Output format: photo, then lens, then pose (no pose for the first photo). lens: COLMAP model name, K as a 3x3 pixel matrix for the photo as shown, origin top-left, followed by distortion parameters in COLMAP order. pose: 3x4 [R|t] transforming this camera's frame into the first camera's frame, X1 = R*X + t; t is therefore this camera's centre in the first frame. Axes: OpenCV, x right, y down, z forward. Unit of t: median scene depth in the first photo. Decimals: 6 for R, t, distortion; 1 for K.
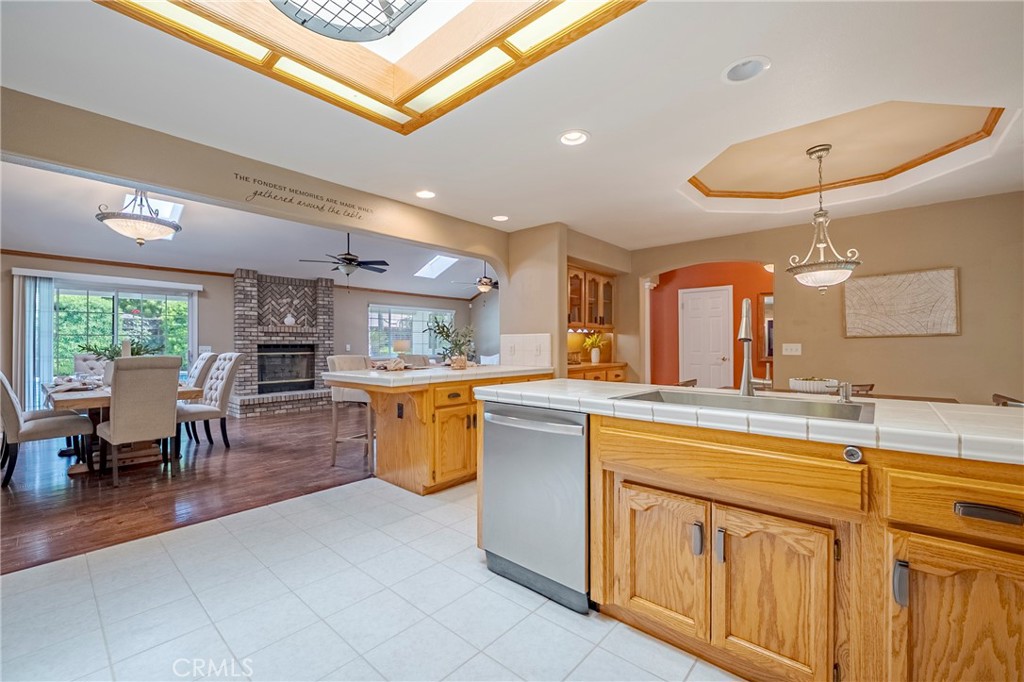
lens RADIAL K [[414.3, 0, 492.7], [0, 414.3, 341.8], [0, 0, 1]] dist [-0.023059, 0.002092]
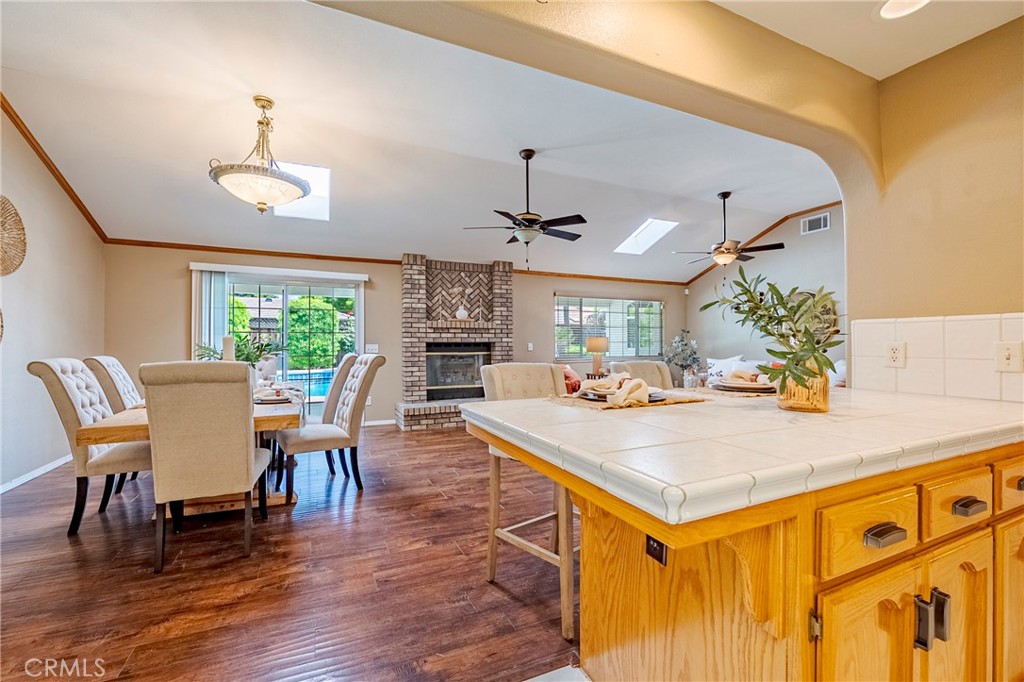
lens RADIAL K [[414.3, 0, 496.9], [0, 414.3, 341.1], [0, 0, 1]] dist [-0.023059, 0.002092]
pose [[0.907614, -0.000730, -0.419804, -0.083081], [0.001453, 0.999998, 0.001401, 0.002192], [0.419802, -0.001882, 0.907614, 0.284321]]
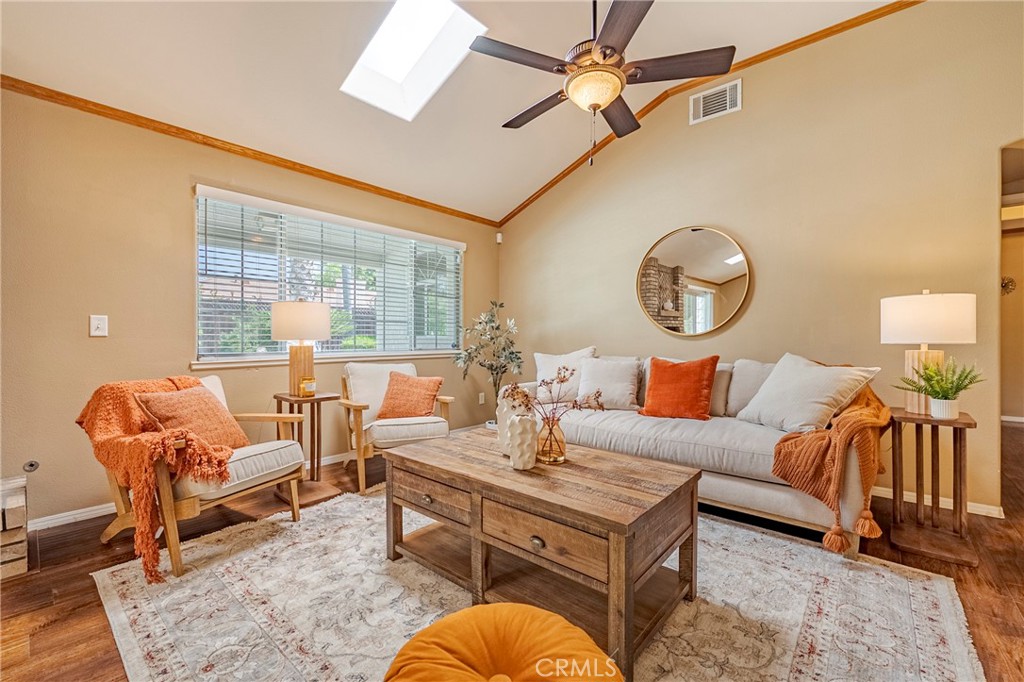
lens RADIAL K [[436.4, 0, 475.0], [0, 436.4, 336.7], [0, 0, 1]] dist [-0.019245, -0.000099]
pose [[0.999313, 0.004055, -0.036833, -0.097682], [-0.003777, 0.999964, 0.007619, 0.022645], [0.036862, -0.007475, 0.999292, 0.853181]]
